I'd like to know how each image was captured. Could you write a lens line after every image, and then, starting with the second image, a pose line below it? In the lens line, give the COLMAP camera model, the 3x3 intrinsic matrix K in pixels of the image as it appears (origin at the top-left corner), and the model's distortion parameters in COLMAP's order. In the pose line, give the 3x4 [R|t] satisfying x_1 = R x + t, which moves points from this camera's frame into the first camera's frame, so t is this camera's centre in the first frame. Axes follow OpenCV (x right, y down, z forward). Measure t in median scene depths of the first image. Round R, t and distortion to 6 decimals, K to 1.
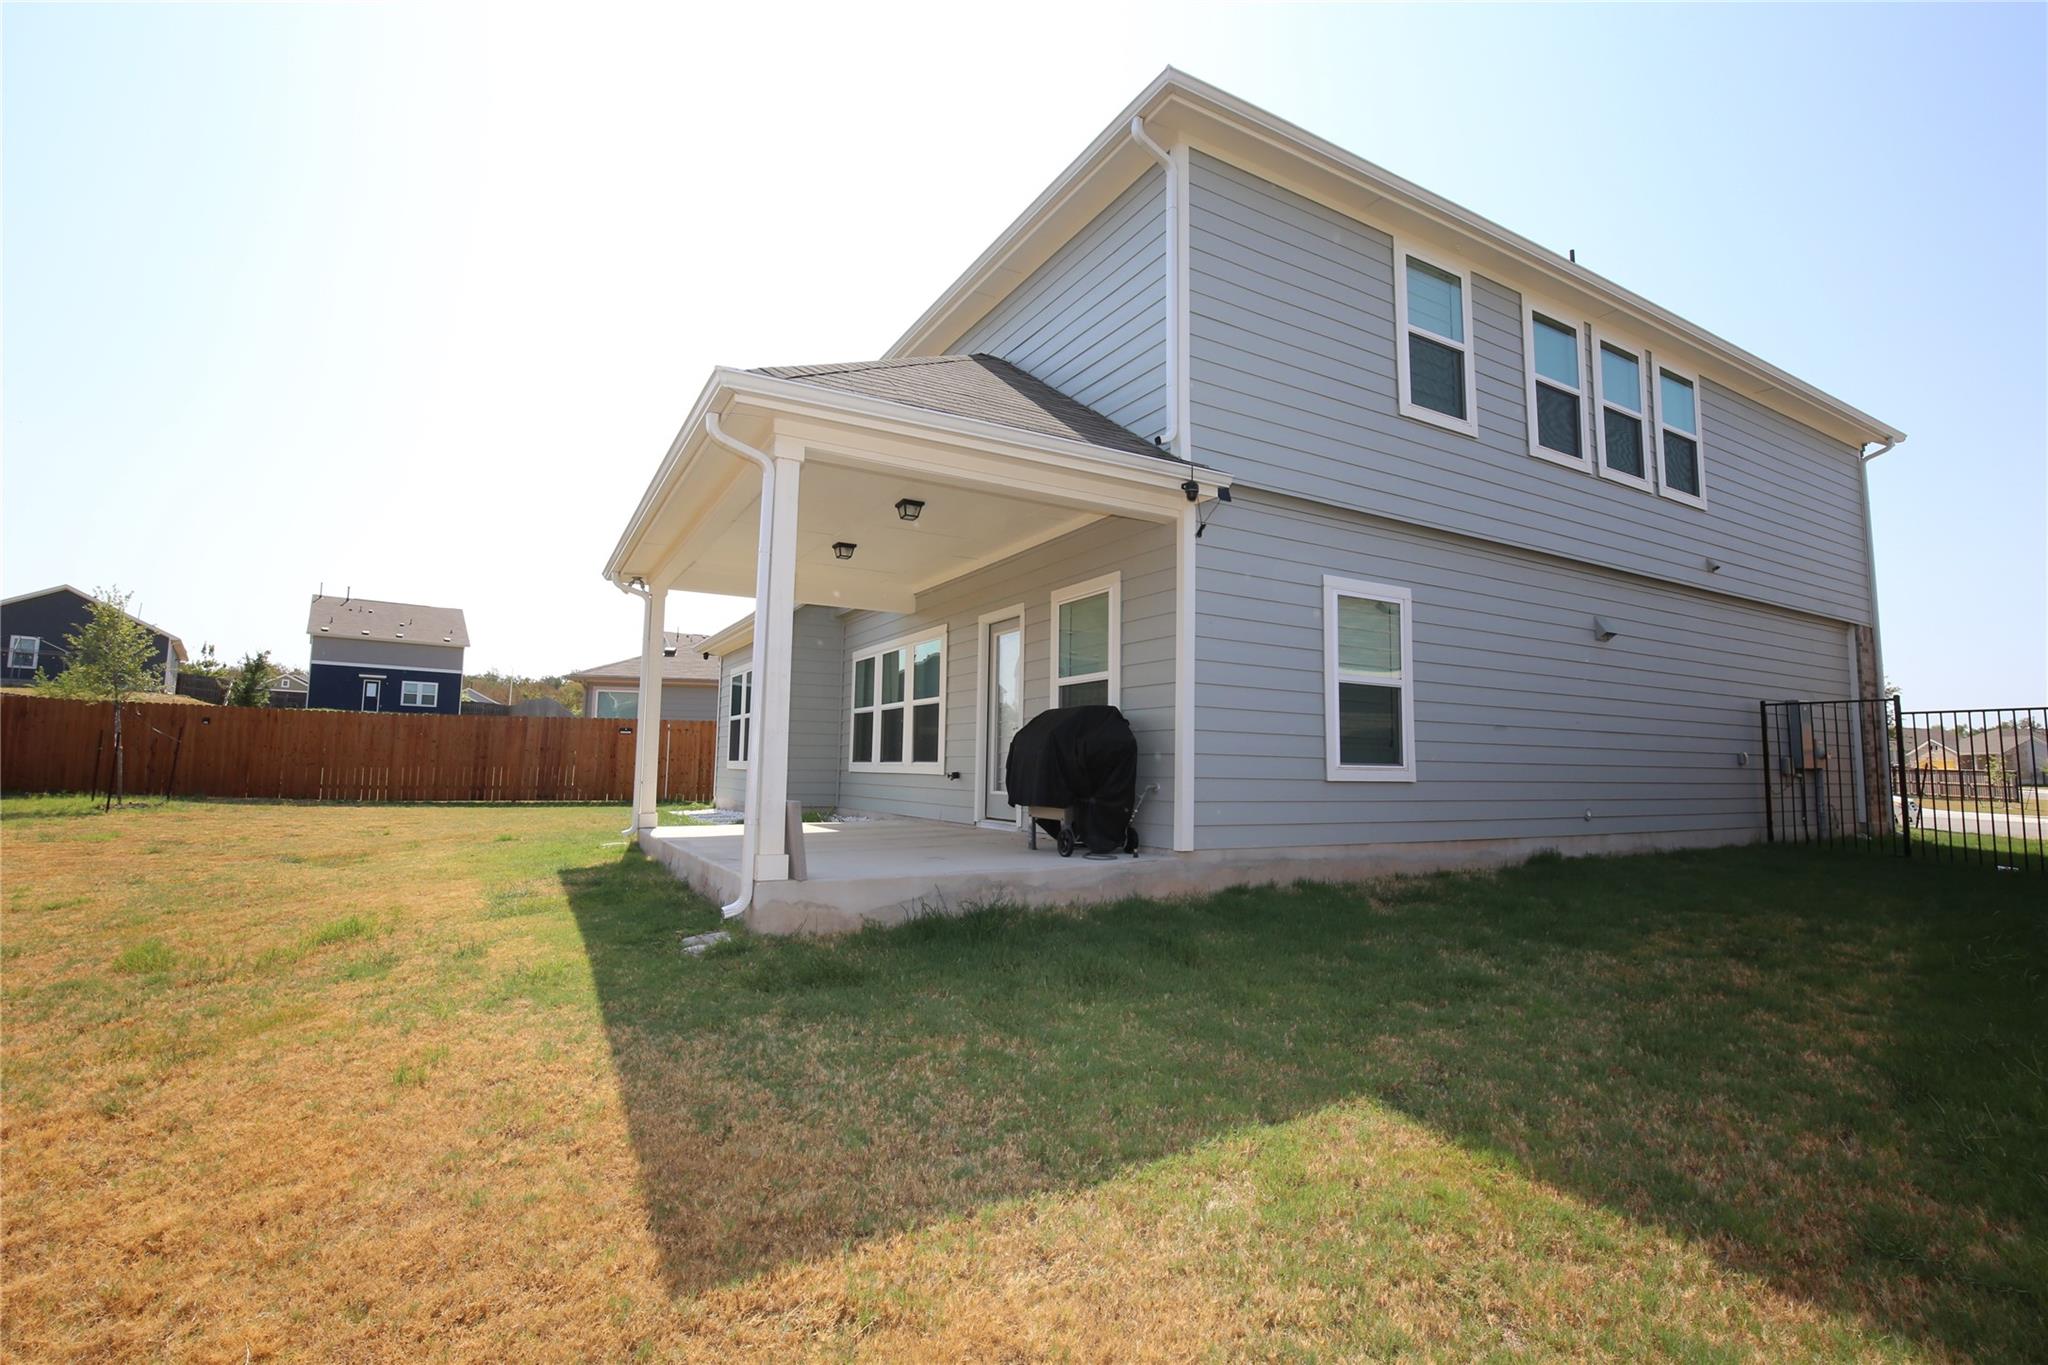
lens RADIAL K [[931.3, 0, 1024.0], [0, 931.3, 682.5], [0, 0, 1]] dist [-0.030513, 0.000393]
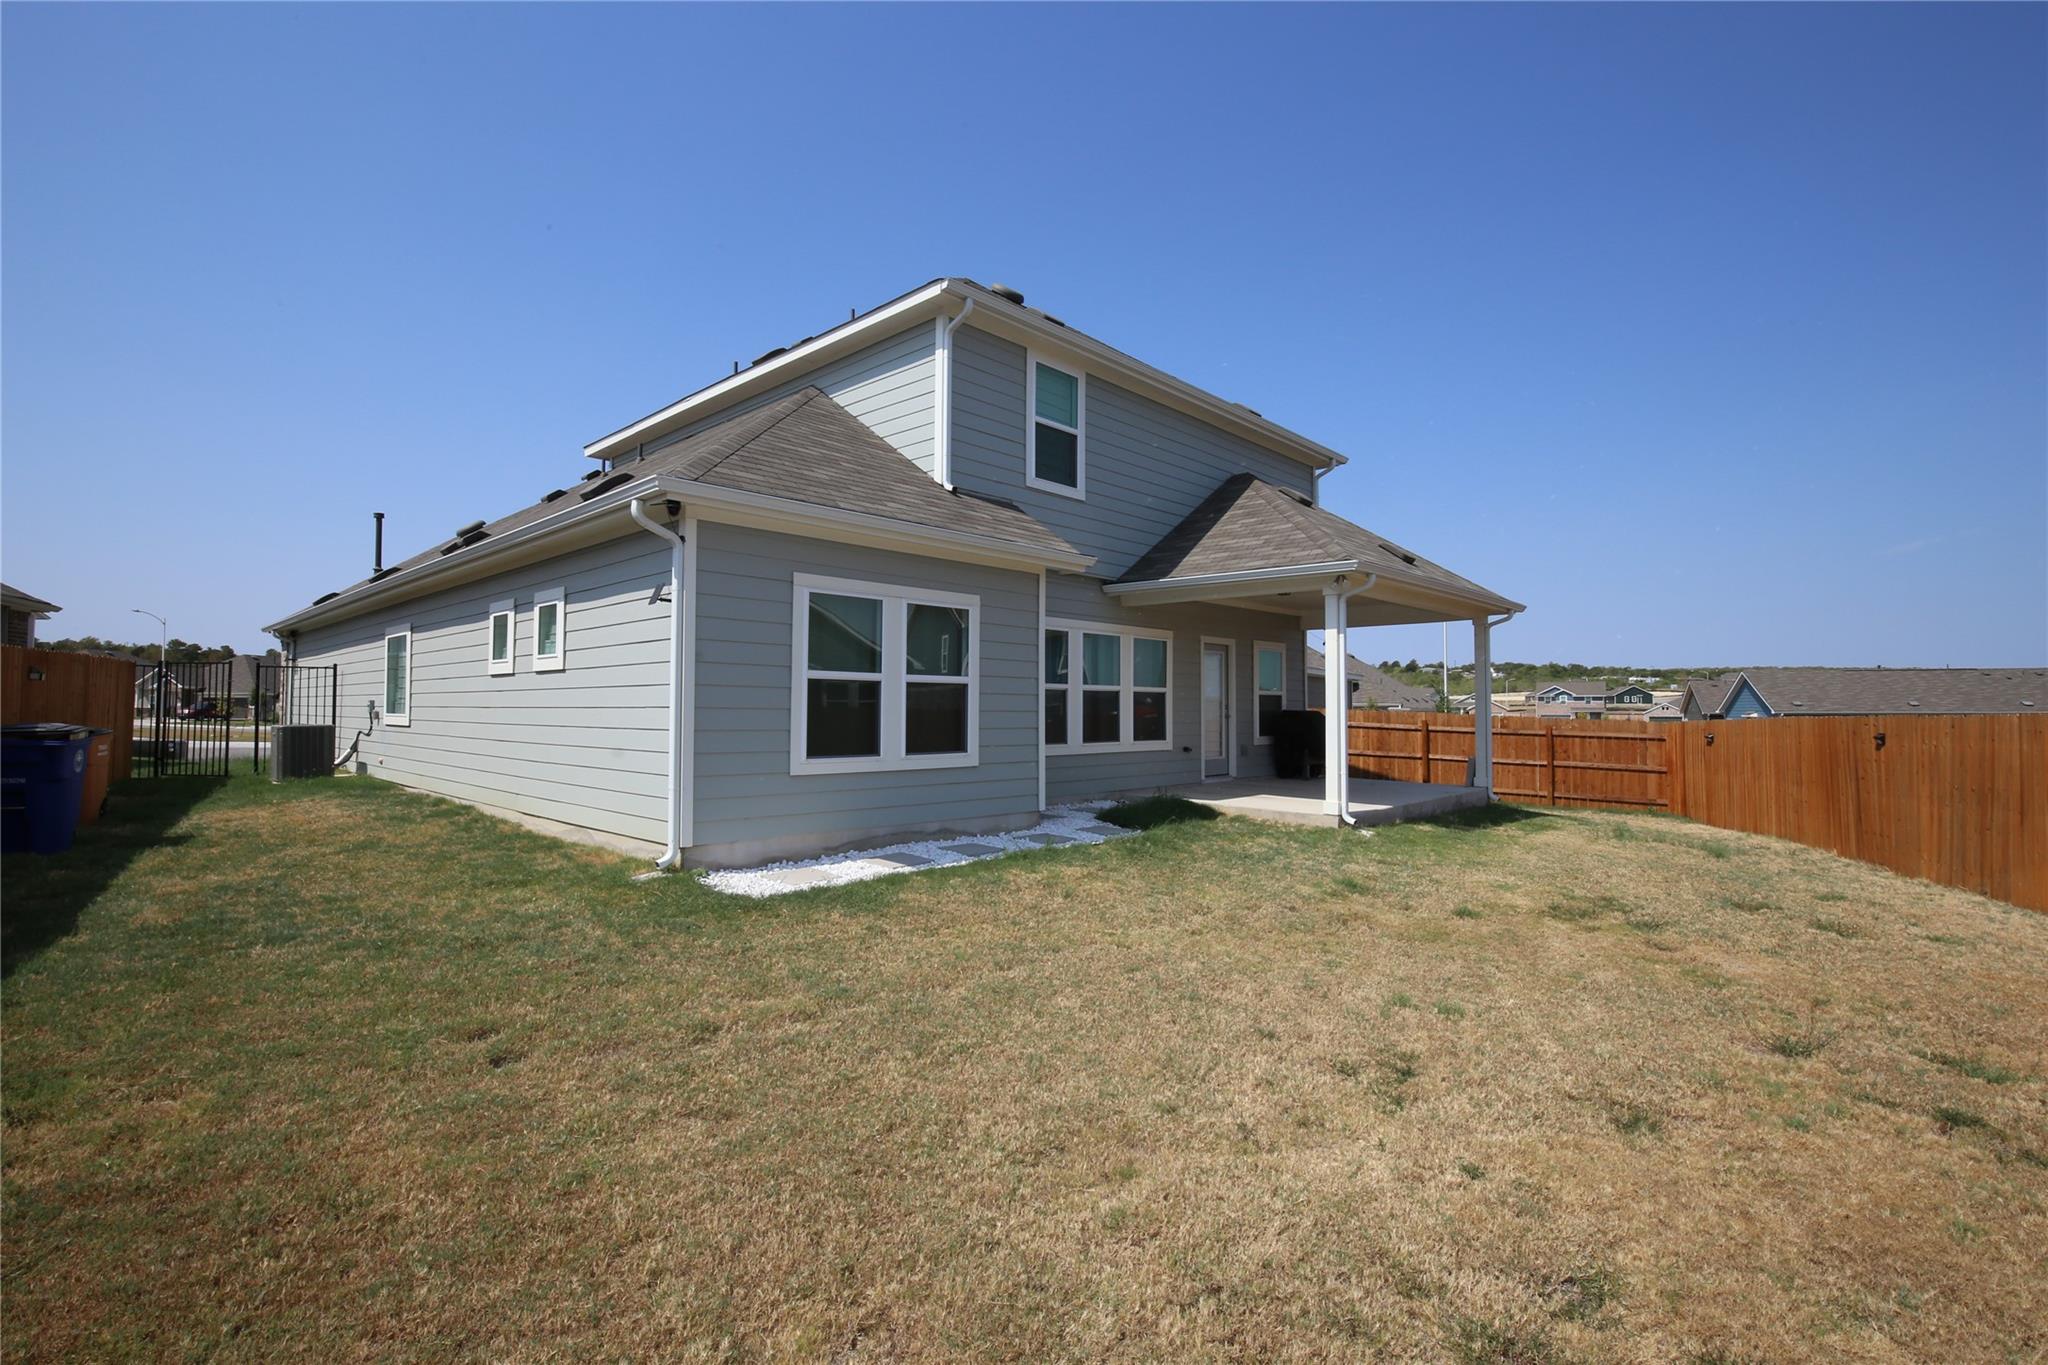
lens RADIAL K [[931.3, 0, 1024.0], [0, 931.3, 682.5], [0, 0, 1]] dist [-0.030513, 0.000393]
pose [[-0.293218, 0.029652, 0.955586, -1.028803], [-0.080379, 0.995215, -0.055545, 0.078052], [-0.952661, -0.093096, -0.289432, 1.298304]]
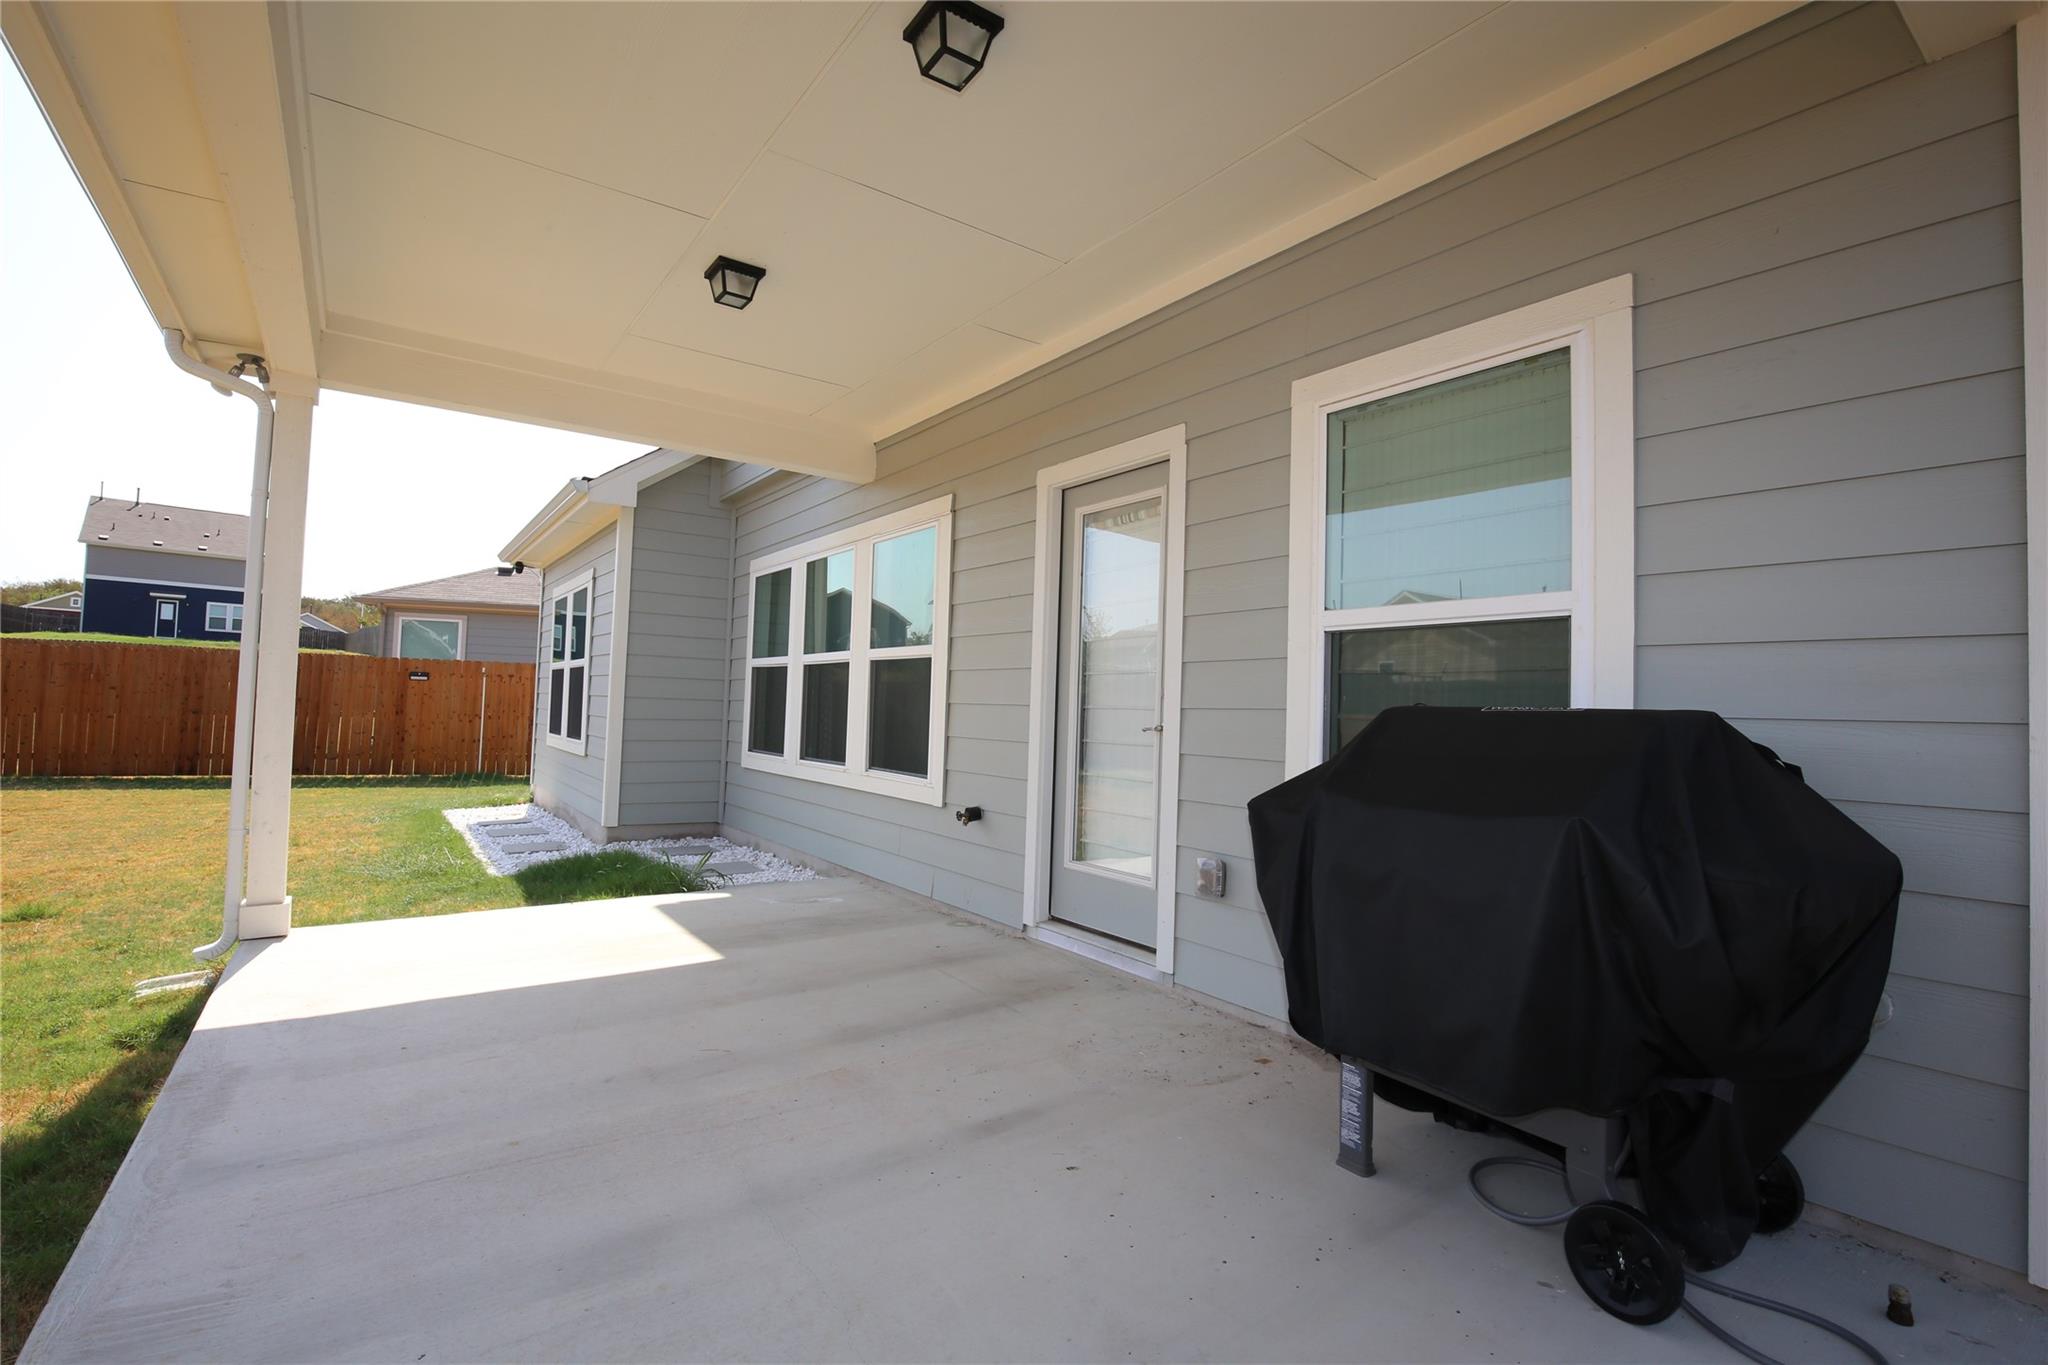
lens RADIAL K [[931.3, 0, 1024.0], [0, 931.3, 682.5], [0, 0, 1]] dist [-0.030513, 0.000393]
pose [[0.993865, 0.020086, 0.108765, -0.080368], [-0.026901, 0.997741, 0.061558, 0.002969], [-0.107283, -0.064106, 0.992160, 0.426928]]
